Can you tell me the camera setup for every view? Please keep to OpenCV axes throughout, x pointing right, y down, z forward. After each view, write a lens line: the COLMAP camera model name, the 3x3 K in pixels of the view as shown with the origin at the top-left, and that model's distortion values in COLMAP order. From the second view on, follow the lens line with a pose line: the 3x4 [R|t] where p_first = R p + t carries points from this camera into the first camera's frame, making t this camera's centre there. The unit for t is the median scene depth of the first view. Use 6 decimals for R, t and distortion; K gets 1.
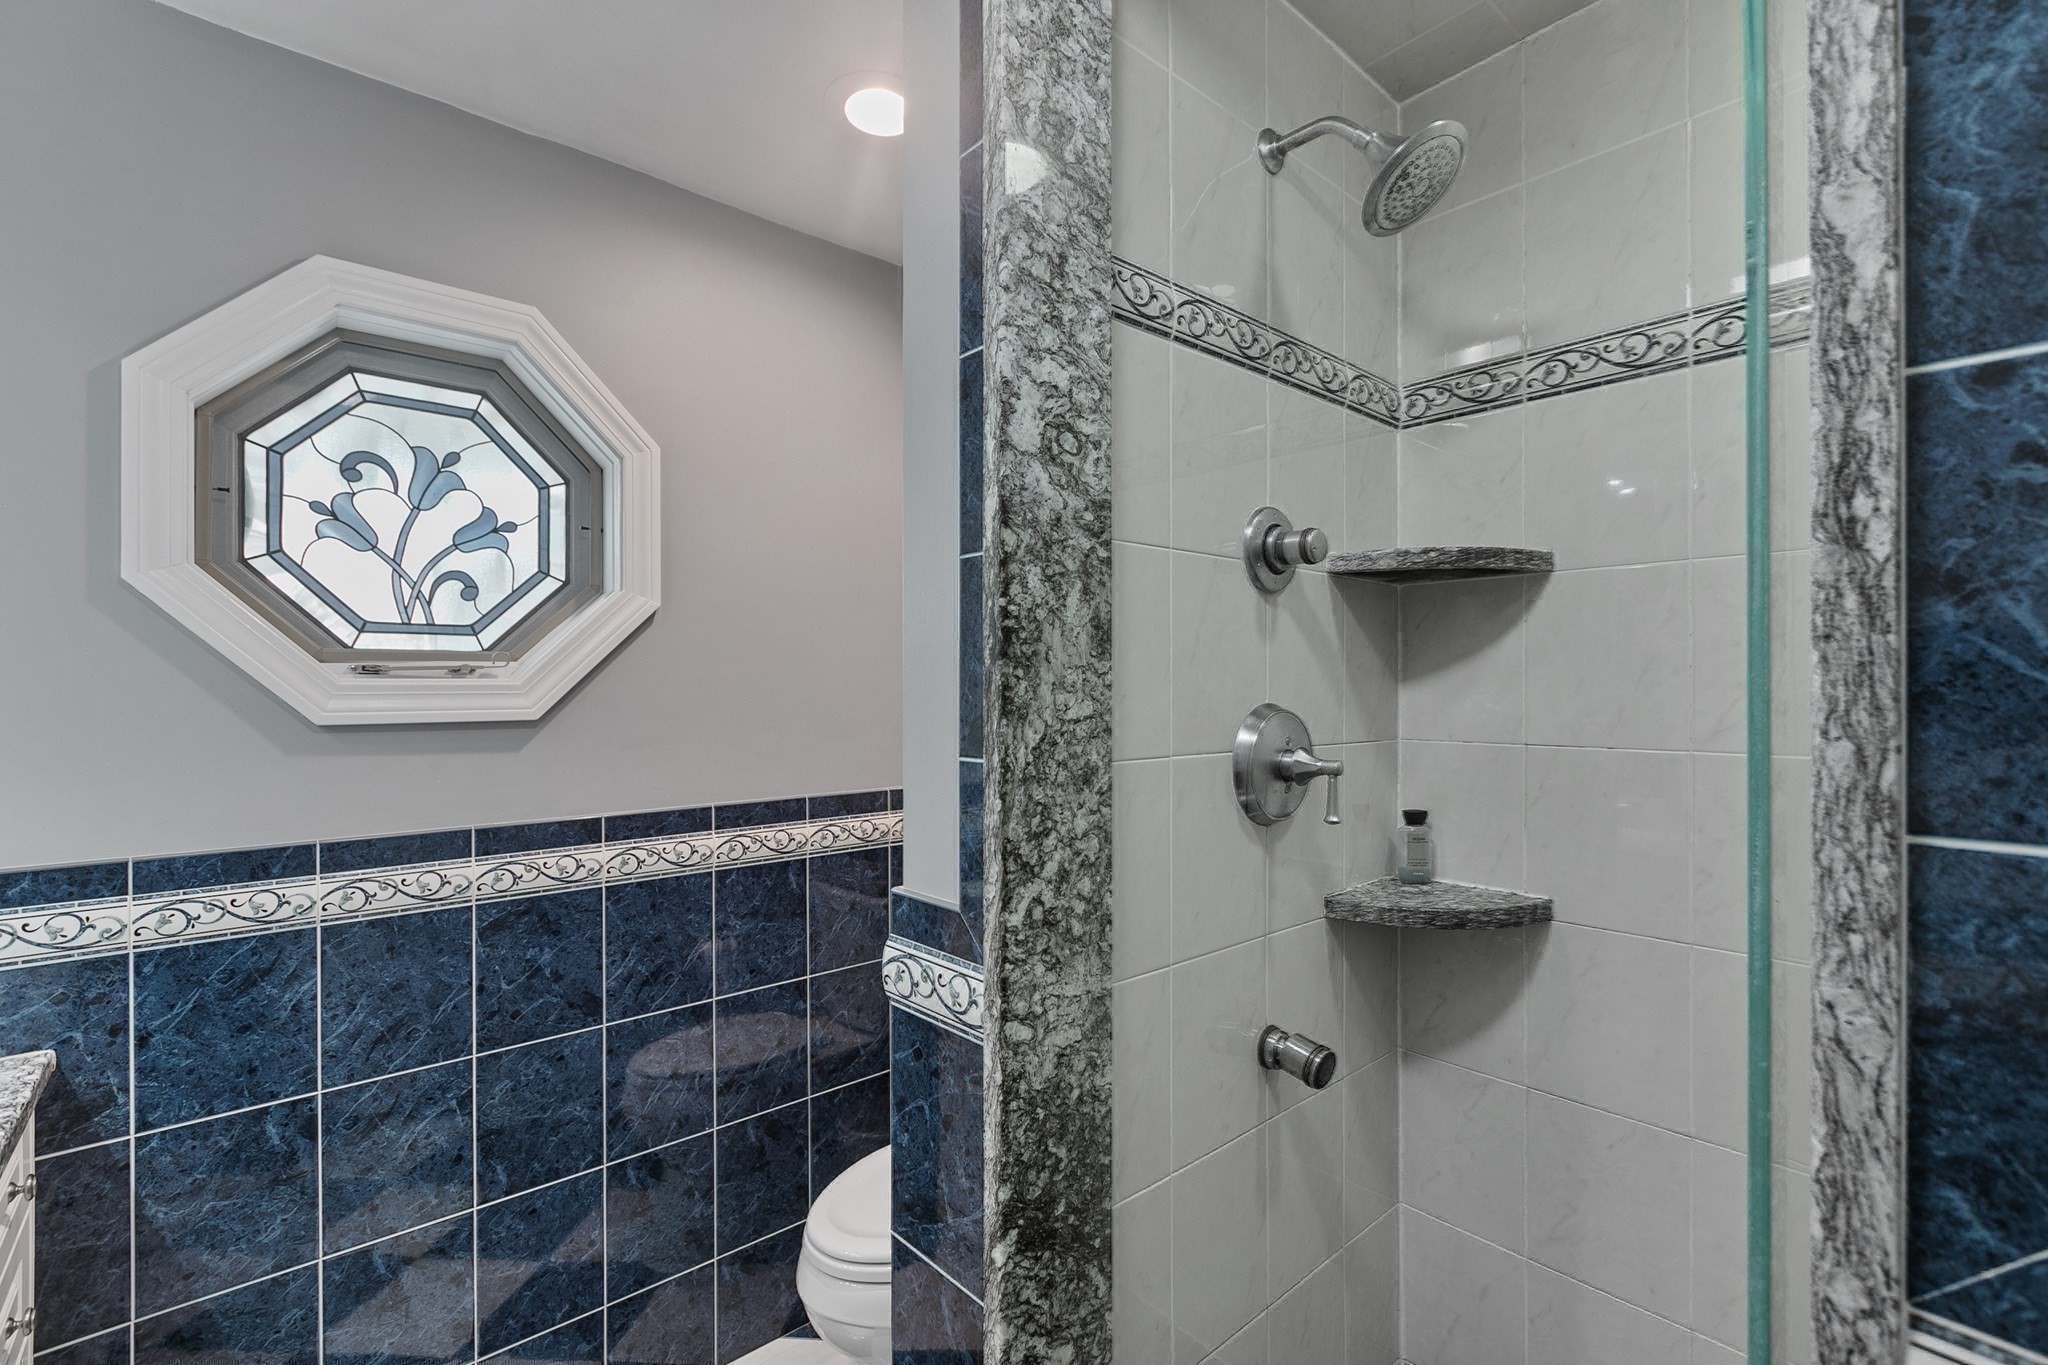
lens RADIAL K [[910.7, 0, 1021.5], [0, 910.7, 687.1], [0, 0, 1]] dist [0.001209, -0.001712]
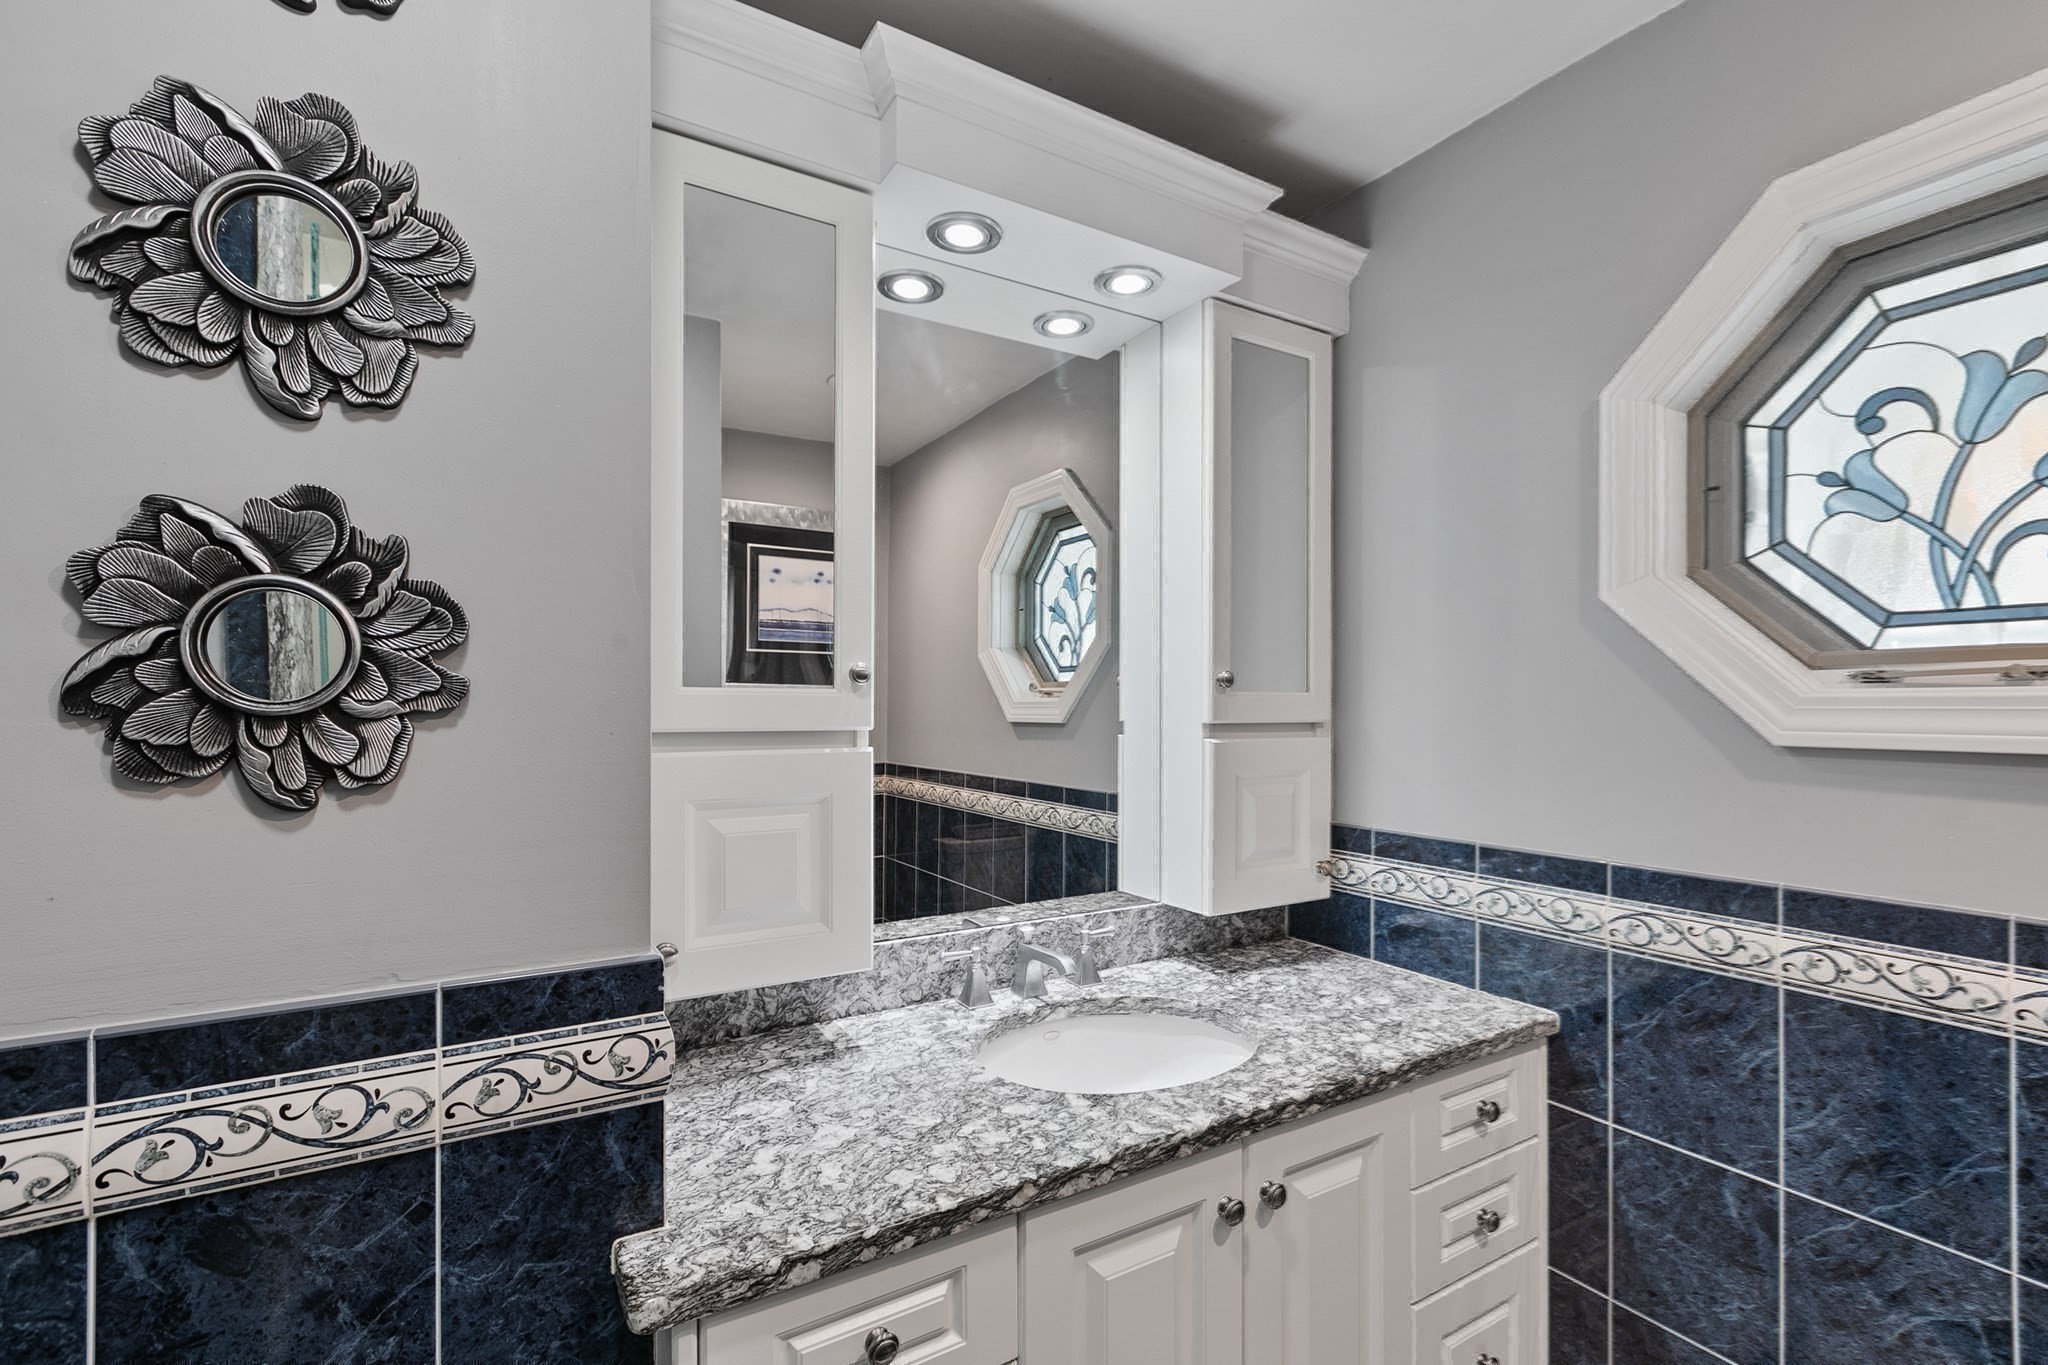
lens RADIAL K [[910.7, 0, 1025.0], [0, 910.7, 697.2], [0, 0, 1]] dist [0.001209, -0.001712]
pose [[-0.185496, -0.000809, -0.982645, 0.165996], [0.005911, 0.999981, -0.001939, -0.004944], [0.982627, -0.006168, -0.185488, 0.453983]]
